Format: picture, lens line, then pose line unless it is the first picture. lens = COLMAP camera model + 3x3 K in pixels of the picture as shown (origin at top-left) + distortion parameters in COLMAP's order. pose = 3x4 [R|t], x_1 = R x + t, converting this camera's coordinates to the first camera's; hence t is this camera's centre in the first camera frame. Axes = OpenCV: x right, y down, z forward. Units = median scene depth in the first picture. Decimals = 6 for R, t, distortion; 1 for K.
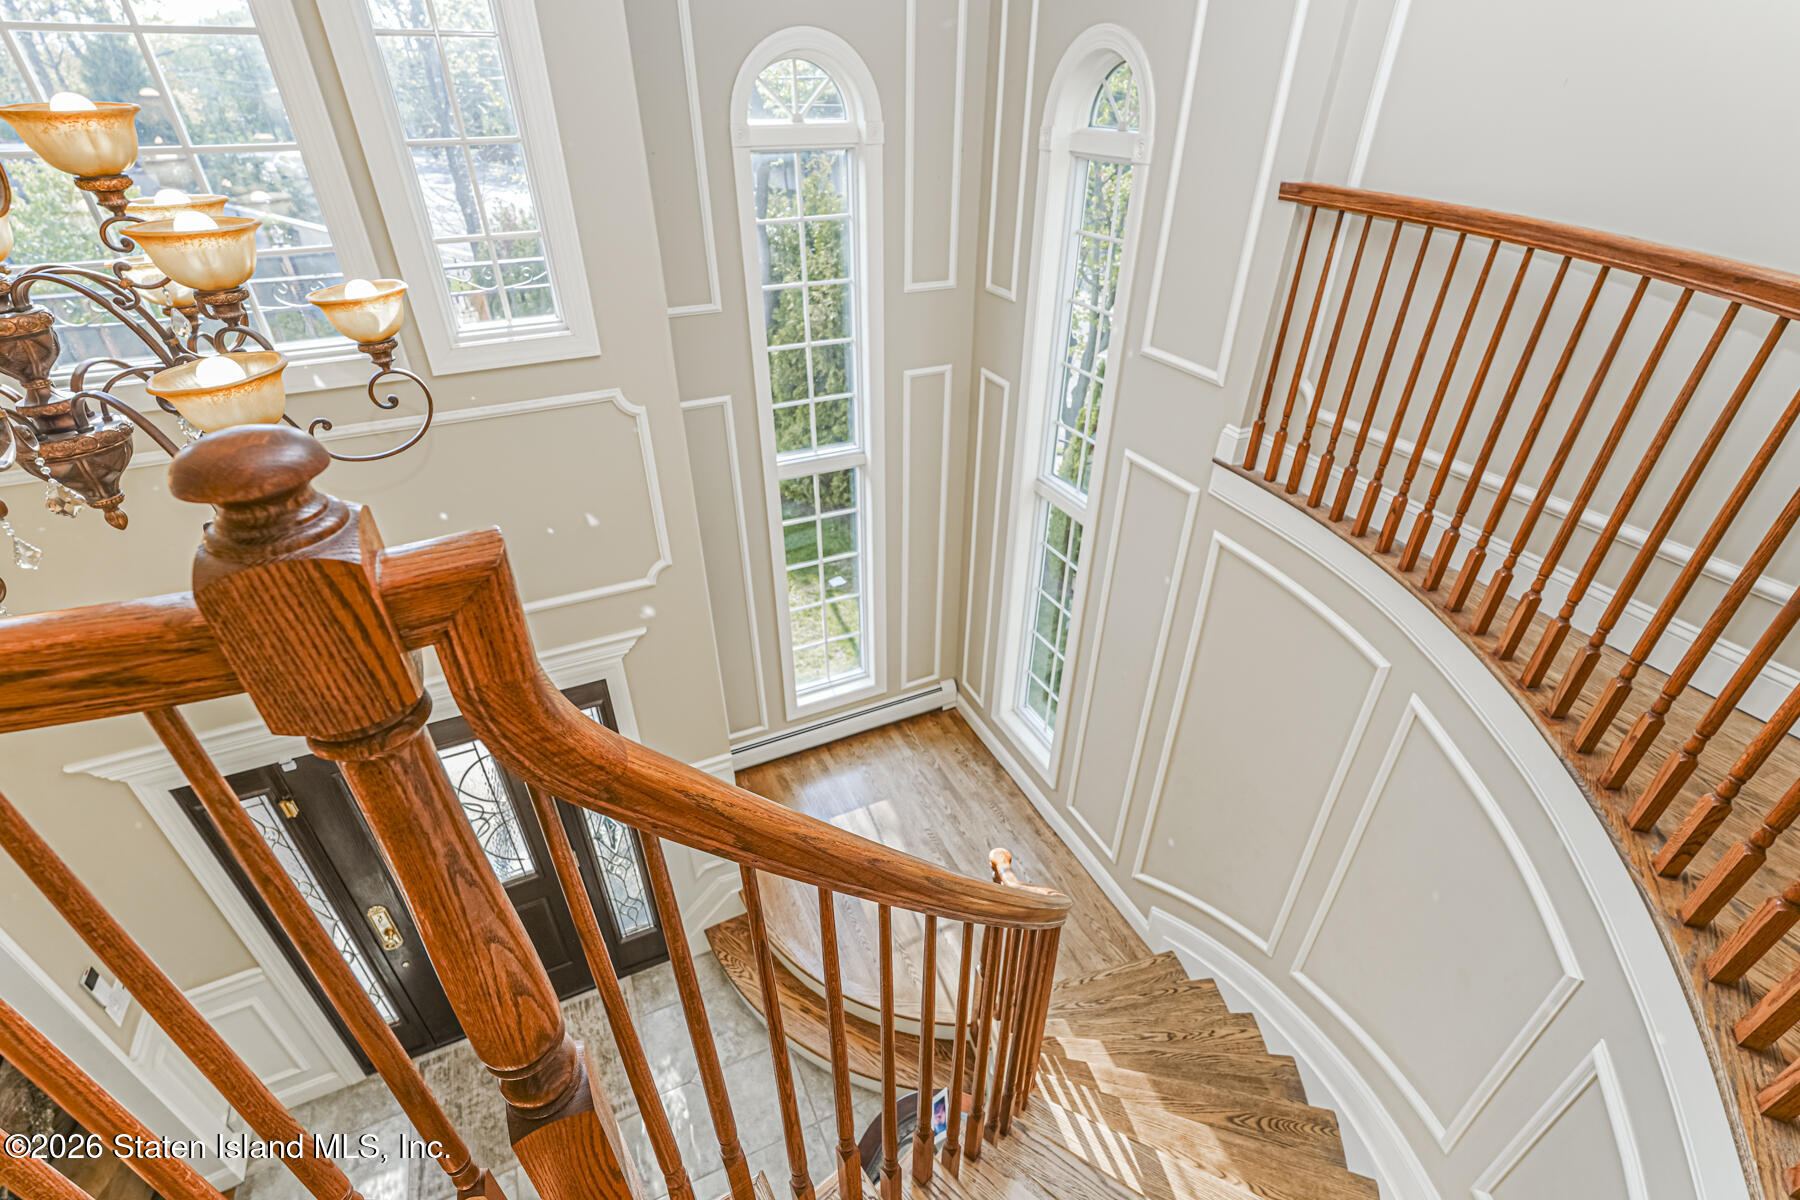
lens RADIAL K [[824.3, 0, 904.8], [0, 824.3, 601.2], [0, 0, 1]] dist [-0.009834, 0.004134]
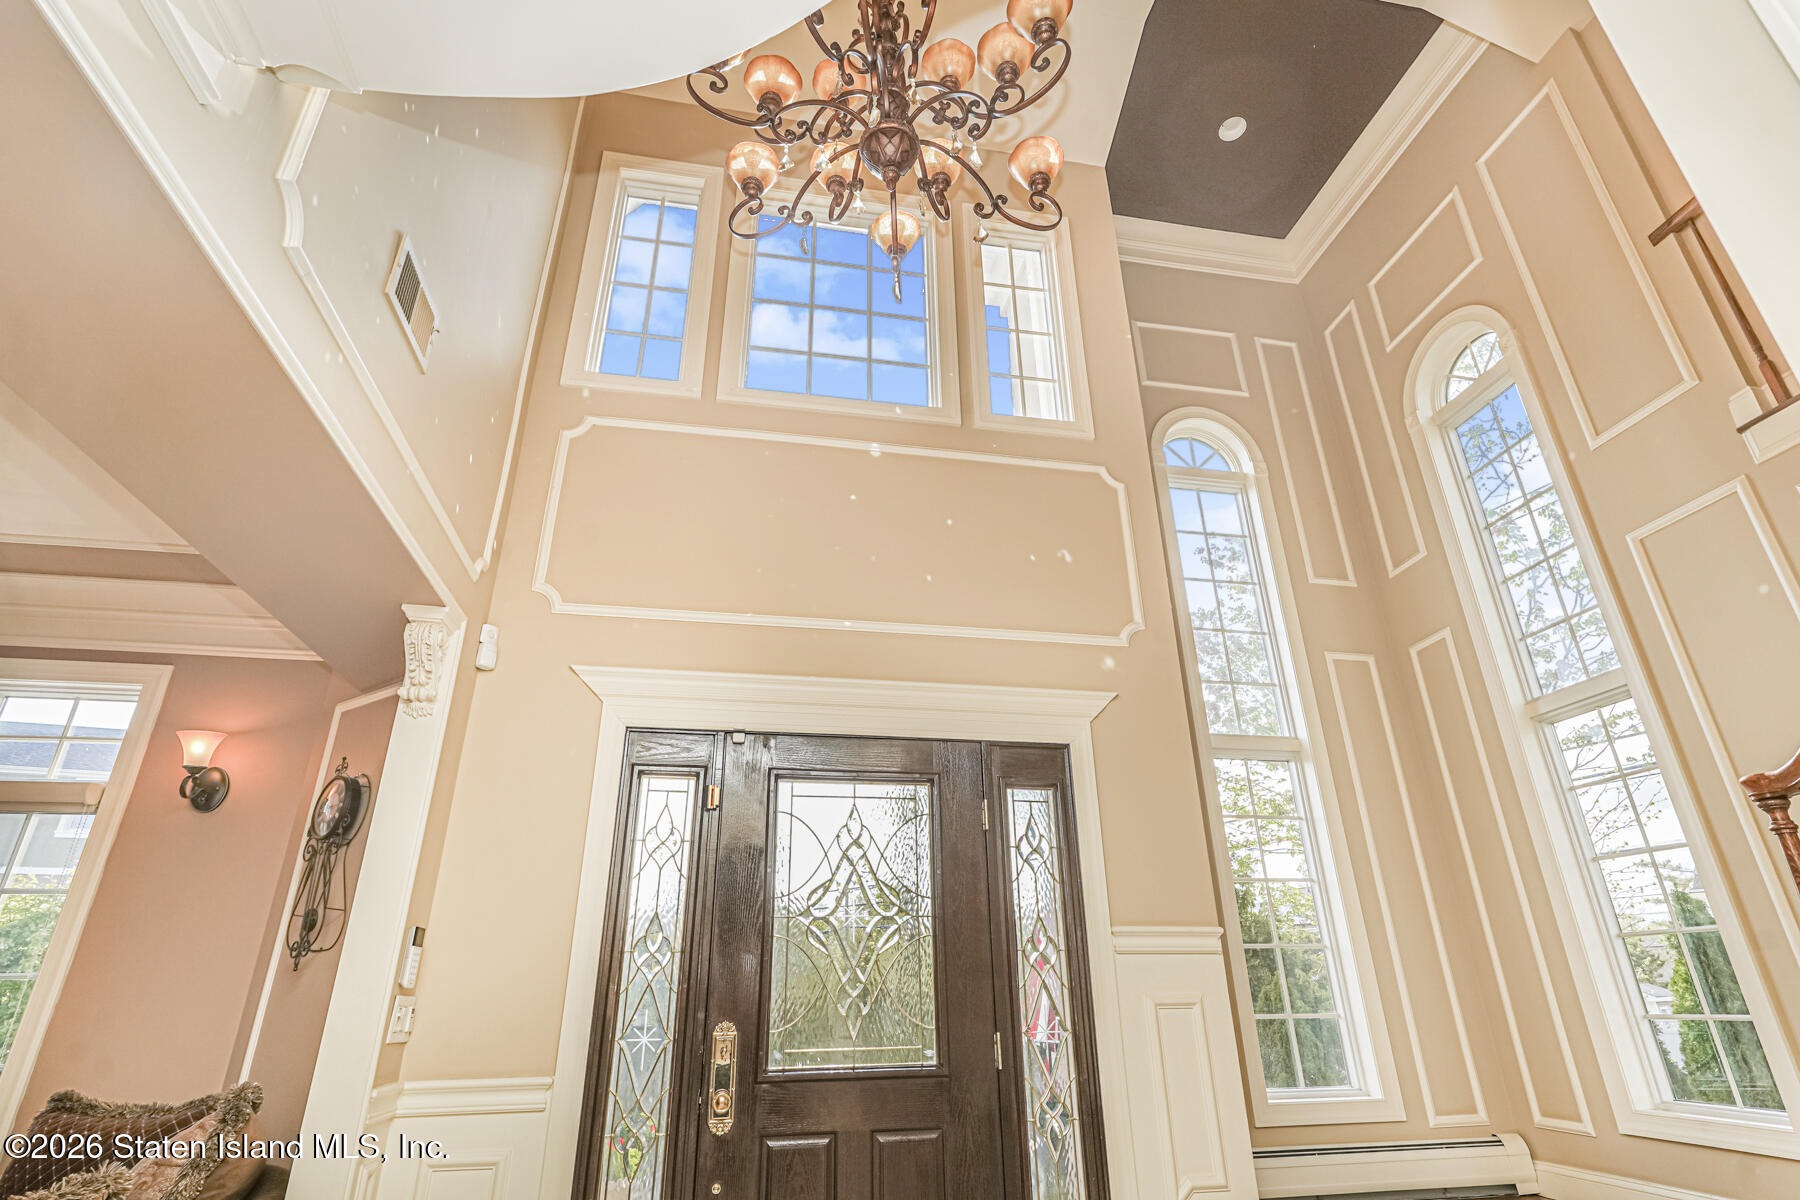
lens RADIAL K [[866.2, 0, 907.0], [0, 866.2, 585.7], [0, 0, 1]] dist [-0.006720, 0.000379]
pose [[0.967118, -0.116435, -0.226109, -0.297192], [-0.130934, 0.534233, -0.835135, 0.749014], [0.218034, 0.837280, 0.501421, 0.378012]]
